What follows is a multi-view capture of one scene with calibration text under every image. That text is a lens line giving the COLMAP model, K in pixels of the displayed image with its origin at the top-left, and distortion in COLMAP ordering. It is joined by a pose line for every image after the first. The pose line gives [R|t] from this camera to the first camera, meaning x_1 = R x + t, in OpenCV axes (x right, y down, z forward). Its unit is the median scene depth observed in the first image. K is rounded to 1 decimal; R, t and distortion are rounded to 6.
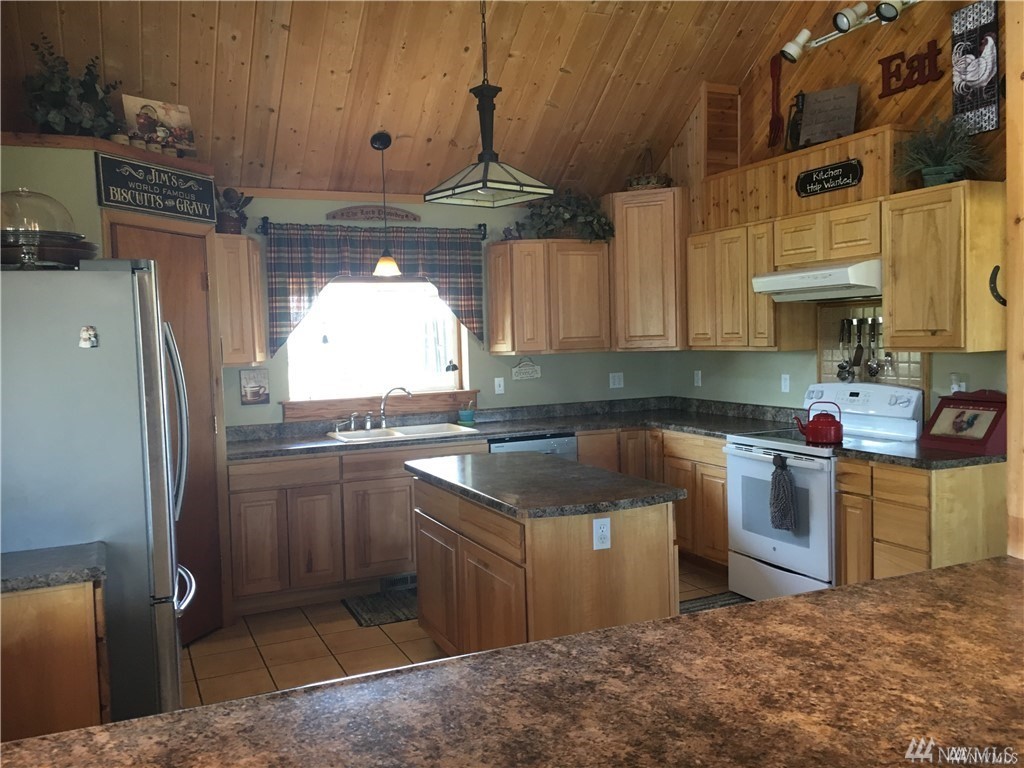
lens RADIAL K [[874.3, 0, 510.1], [0, 874.3, 381.9], [0, 0, 1]] dist [0.072237, -0.102057]
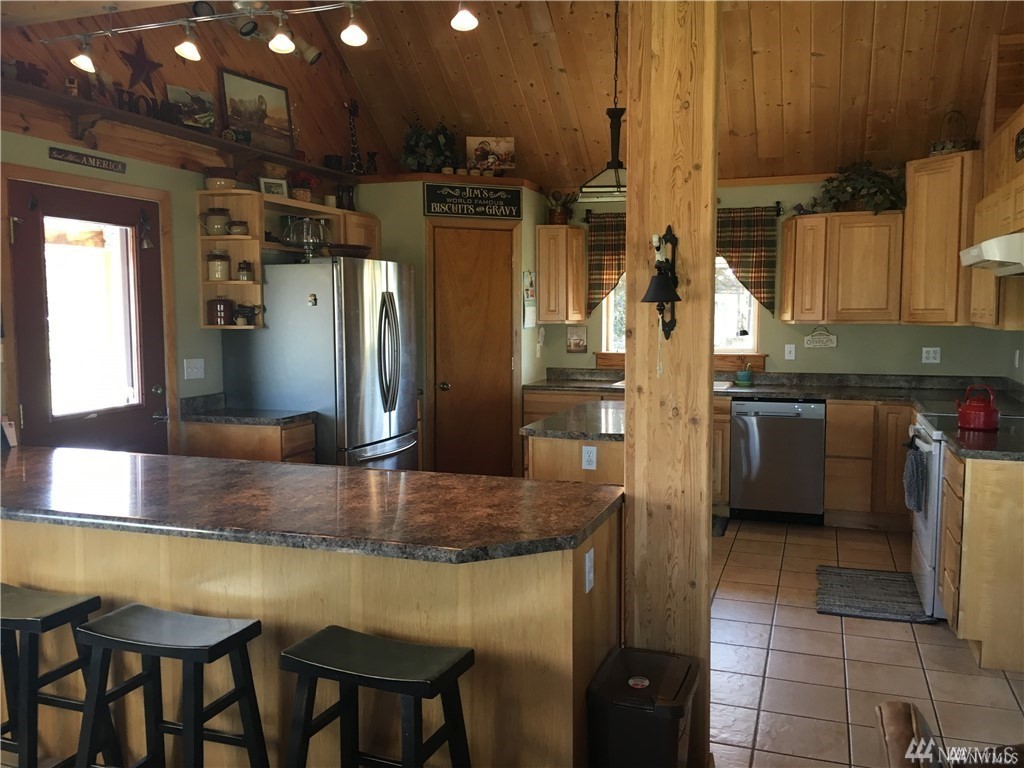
lens RADIAL K [[874.3, 0, 511.9], [0, 874.3, 377.6], [0, 0, 1]] dist [0.072237, -0.102057]
pose [[0.721977, 0.083123, -0.686906, 0.546229], [-0.056761, 0.996527, 0.060931, -0.012112], [0.689585, -0.005001, 0.724187, -0.018598]]
